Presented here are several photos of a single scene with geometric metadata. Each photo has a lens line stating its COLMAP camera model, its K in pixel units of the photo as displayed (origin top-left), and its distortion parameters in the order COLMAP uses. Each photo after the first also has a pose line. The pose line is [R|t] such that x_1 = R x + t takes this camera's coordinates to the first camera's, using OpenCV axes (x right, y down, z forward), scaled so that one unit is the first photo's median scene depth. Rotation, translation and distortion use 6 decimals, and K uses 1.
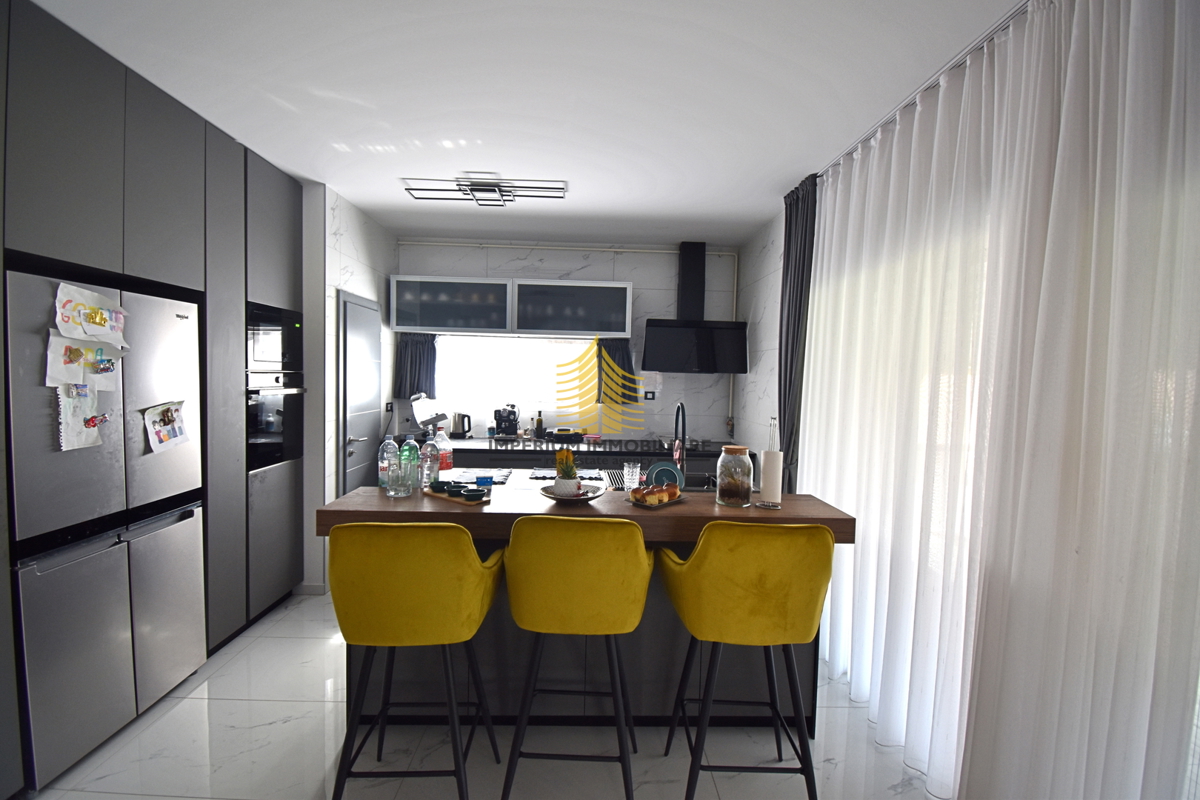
lens RADIAL K [[528.0, 0, 601.3], [0, 528.0, 394.3], [0, 0, 1]] dist [0.002104, -0.000190]
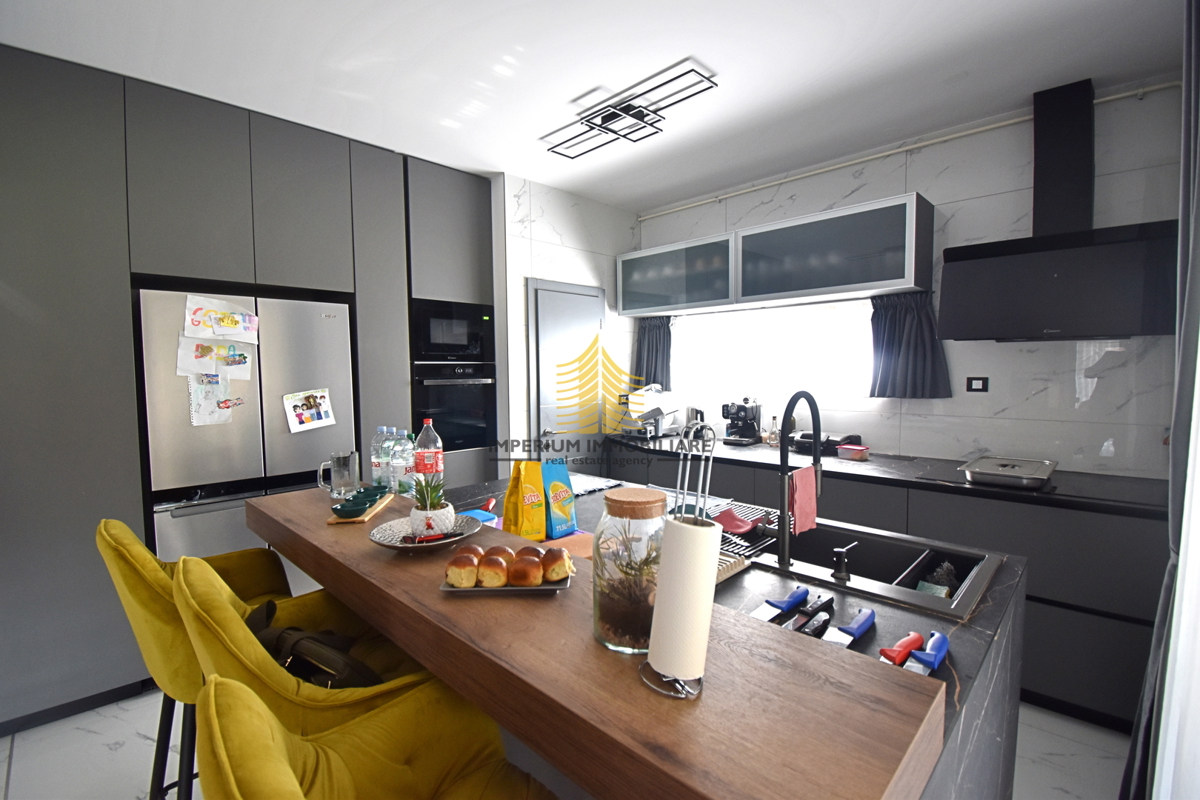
lens RADIAL K [[528.0, 0, 601.3], [0, 528.0, 394.3], [0, 0, 1]] dist [0.002104, -0.000190]
pose [[0.690846, 0.002570, -0.722997, 0.318775], [0.001489, 0.999987, 0.004978, 0.013704], [0.723000, -0.004516, 0.690833, 0.442587]]
